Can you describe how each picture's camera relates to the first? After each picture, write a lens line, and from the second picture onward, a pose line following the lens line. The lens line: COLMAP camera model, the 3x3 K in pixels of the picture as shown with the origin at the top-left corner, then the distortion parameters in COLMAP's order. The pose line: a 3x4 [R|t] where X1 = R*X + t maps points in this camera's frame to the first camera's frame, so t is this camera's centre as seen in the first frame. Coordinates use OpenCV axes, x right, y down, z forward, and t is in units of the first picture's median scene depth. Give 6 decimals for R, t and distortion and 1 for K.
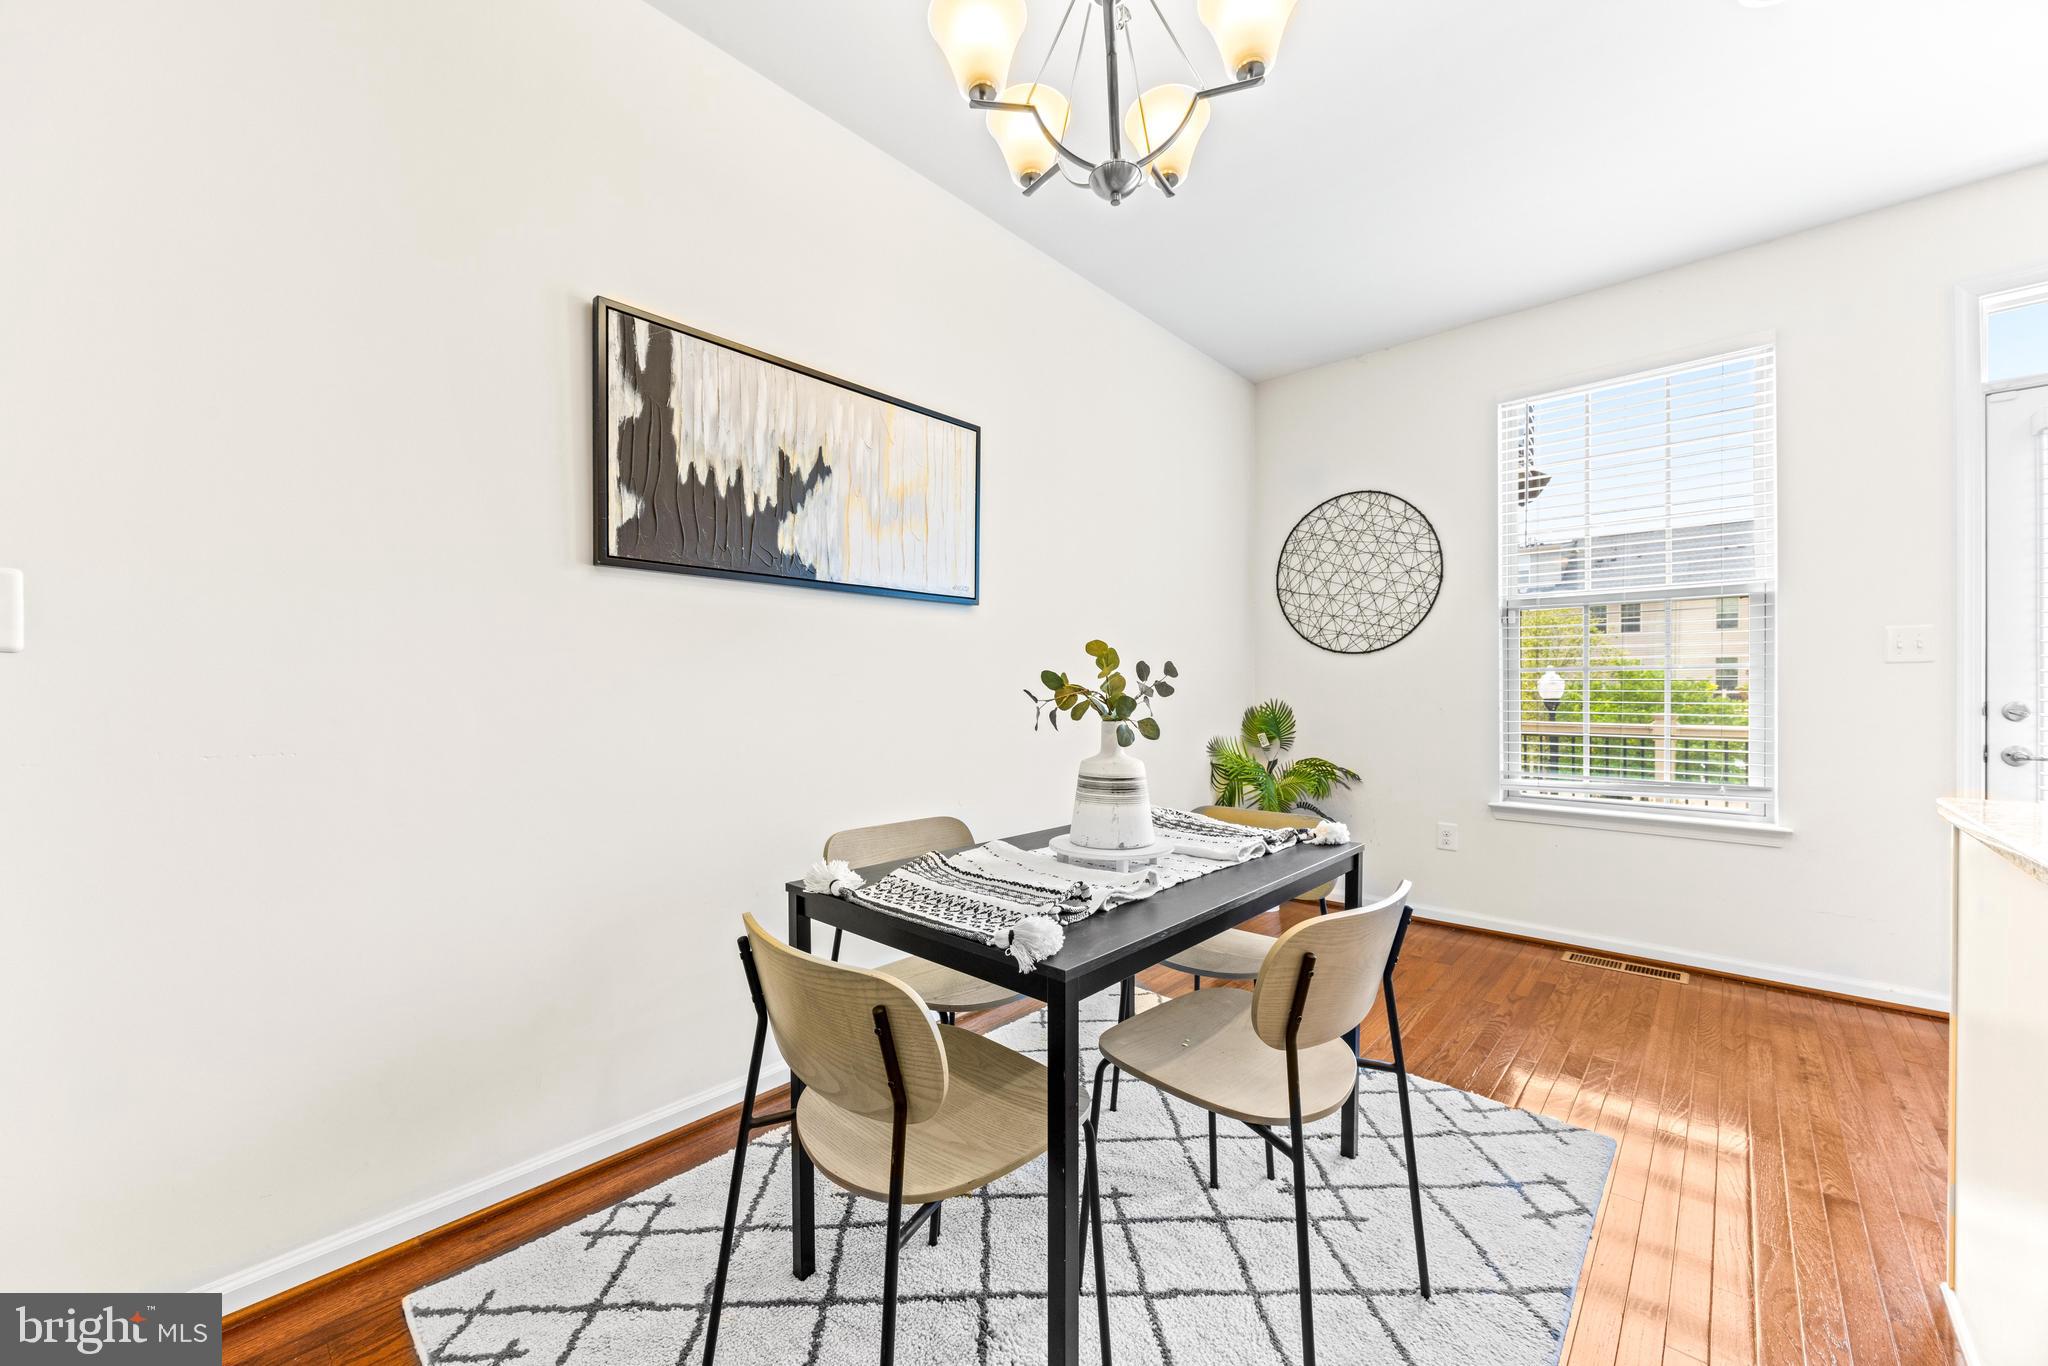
lens RADIAL K [[783.0, 0, 1021.8], [0, 783.0, 695.8], [0, 0, 1]] dist [-0.001755, -0.000112]
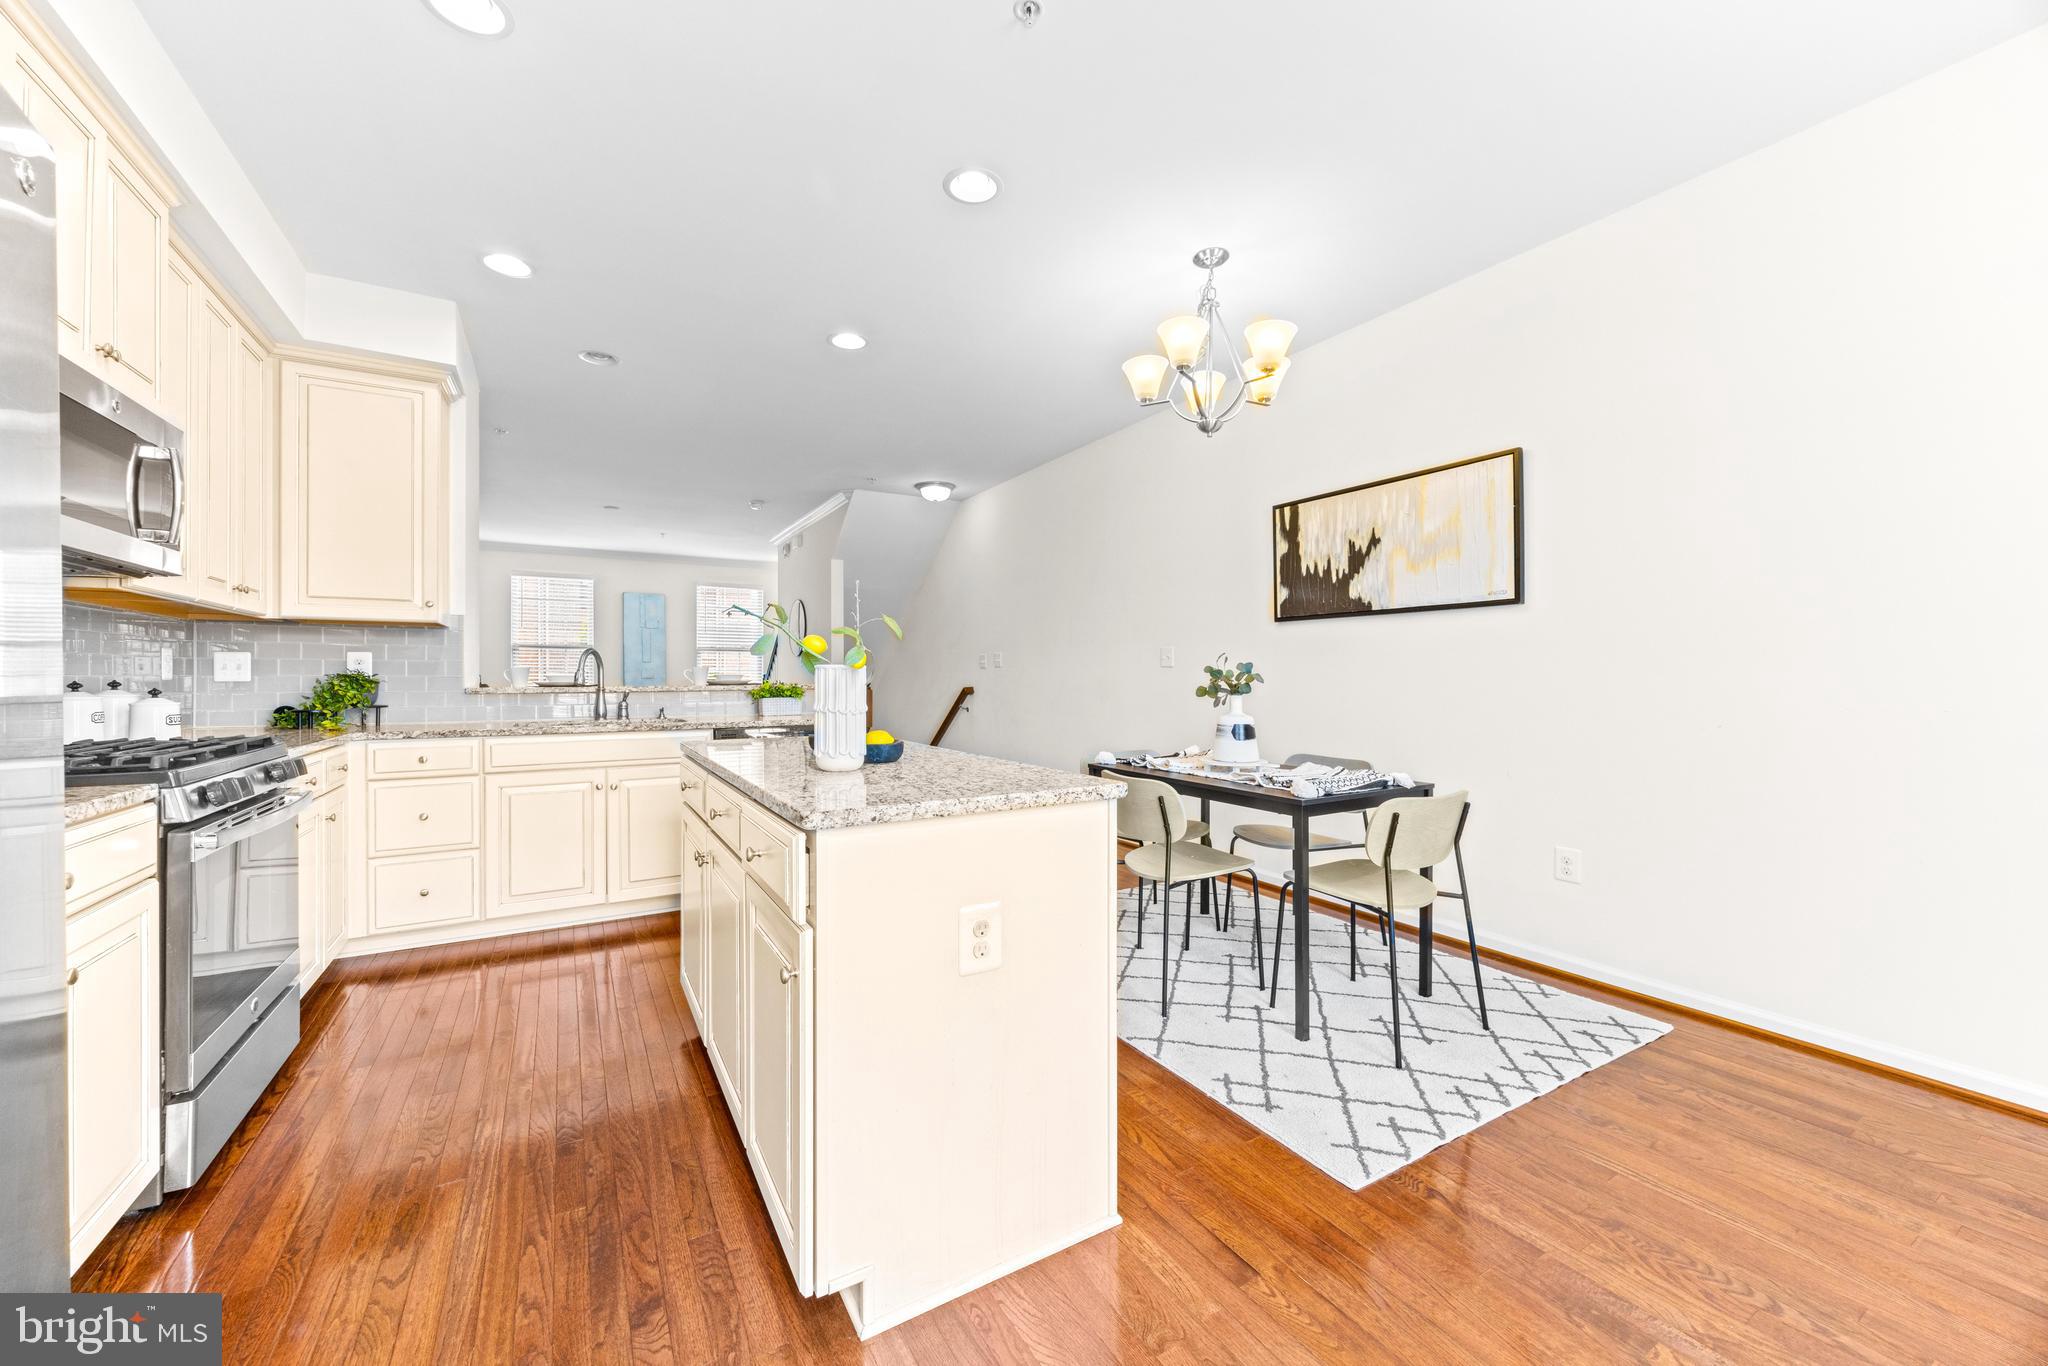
lens RADIAL K [[775.2, 0, 1021.4], [0, 775.2, 674.2], [0, 0, 1]] dist [-0.002494, -0.000337]
pose [[-0.294596, 0.002502, -0.955619, 1.522509], [-0.005439, 0.999976, 0.004294, -0.018040], [0.955606, 0.006463, -0.294576, 0.793530]]
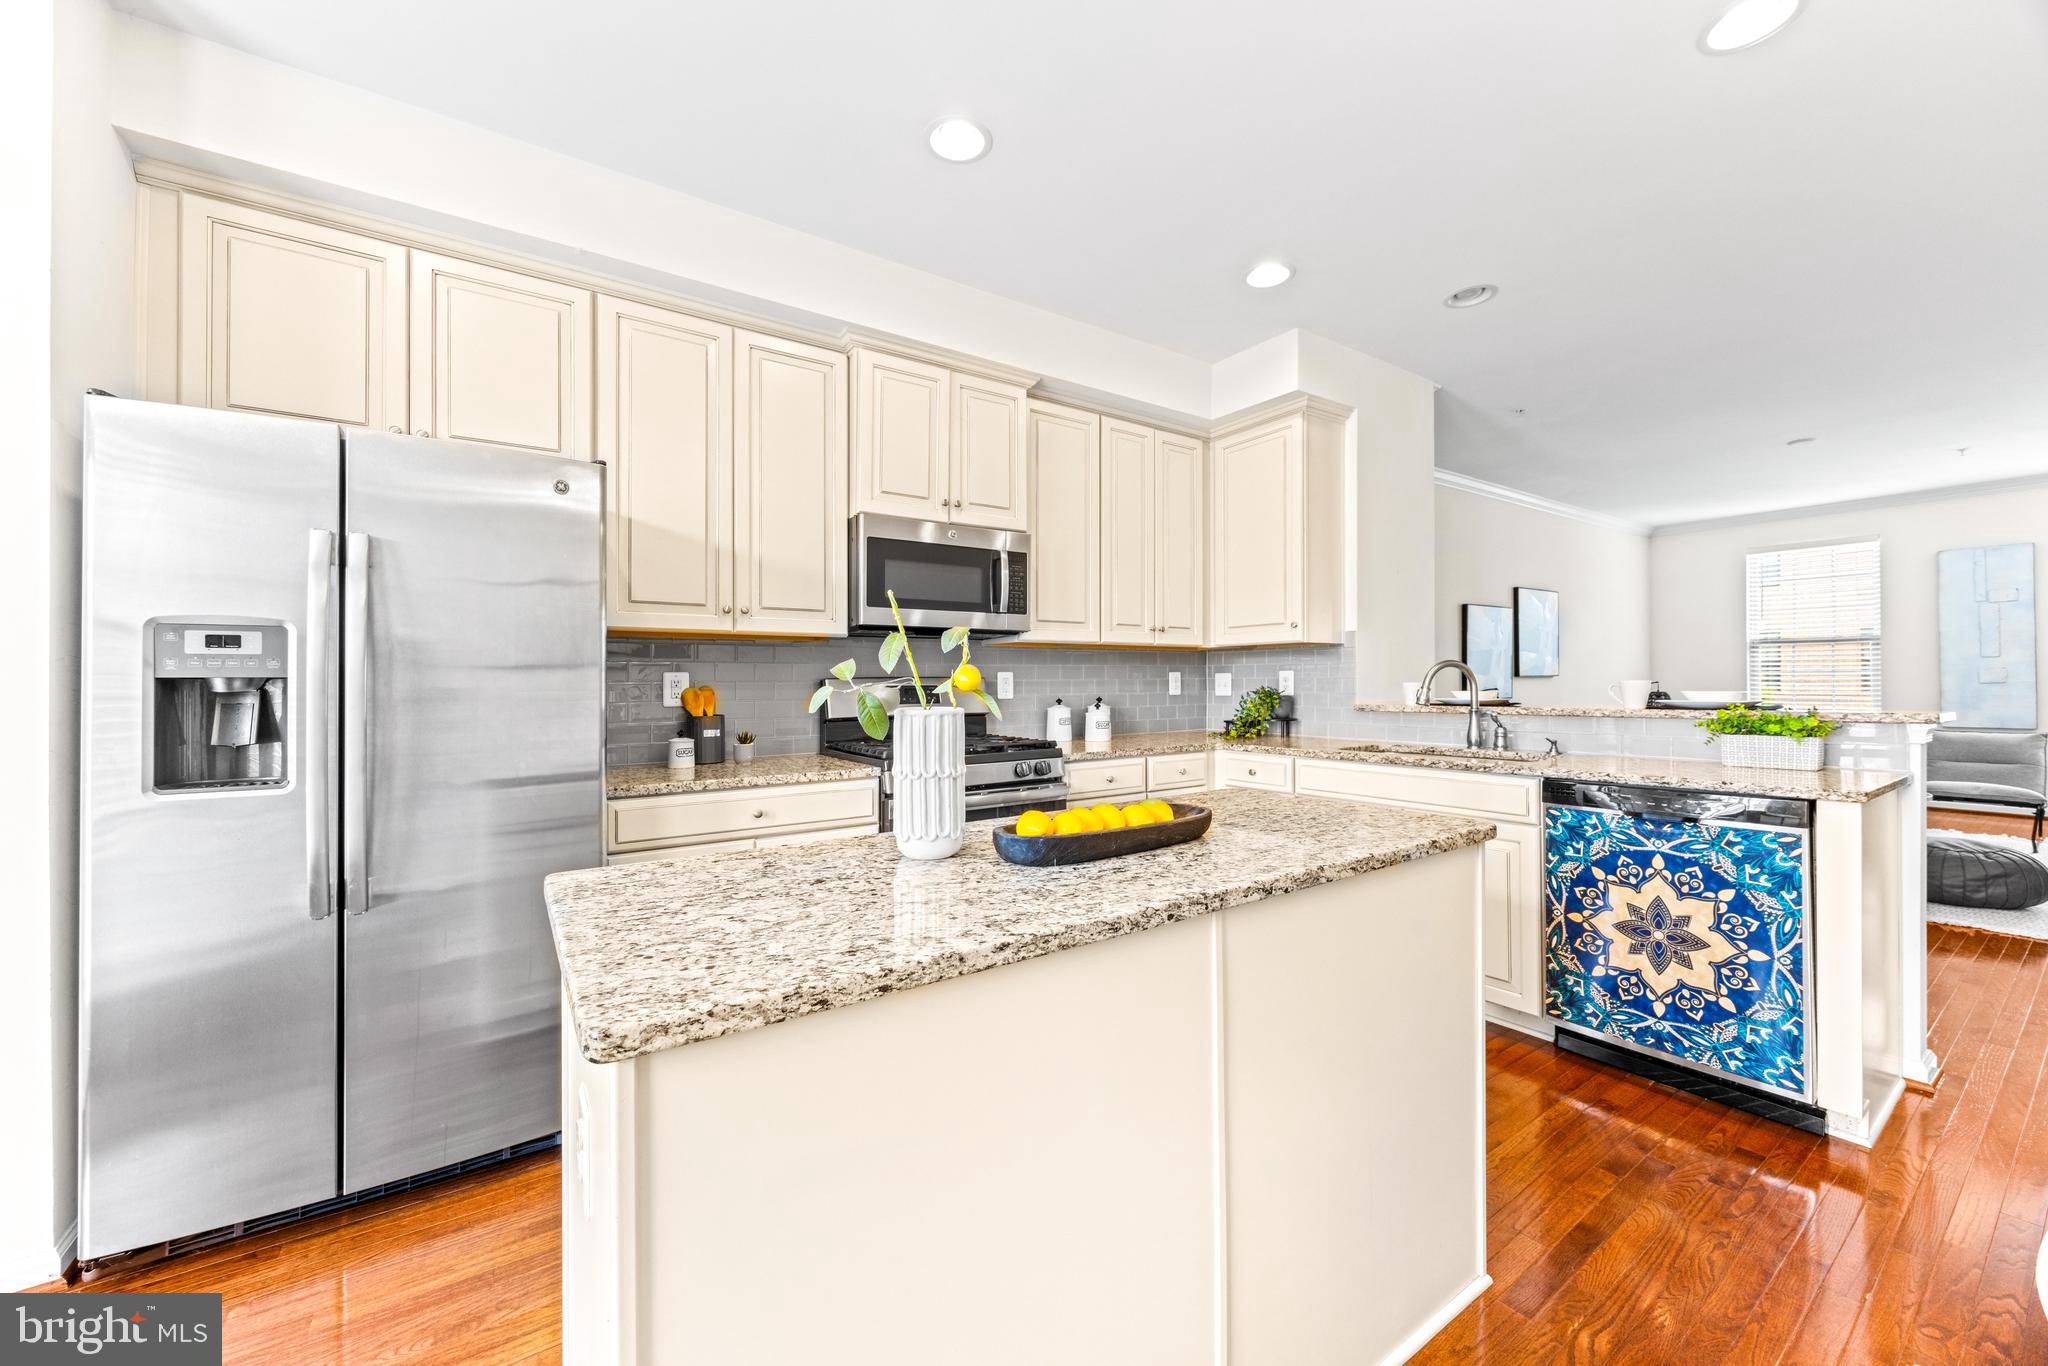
lens RADIAL K [[776.6, 0, 1021.7], [0, 776.6, 680.4], [0, 0, 1]] dist [-0.000382, 0.000008]
pose [[-0.973152, 0.013723, 0.229753, 0.557110], [0.015107, 0.999877, 0.004265, -0.045305], [-0.229666, 0.007622, -0.973240, 0.928900]]
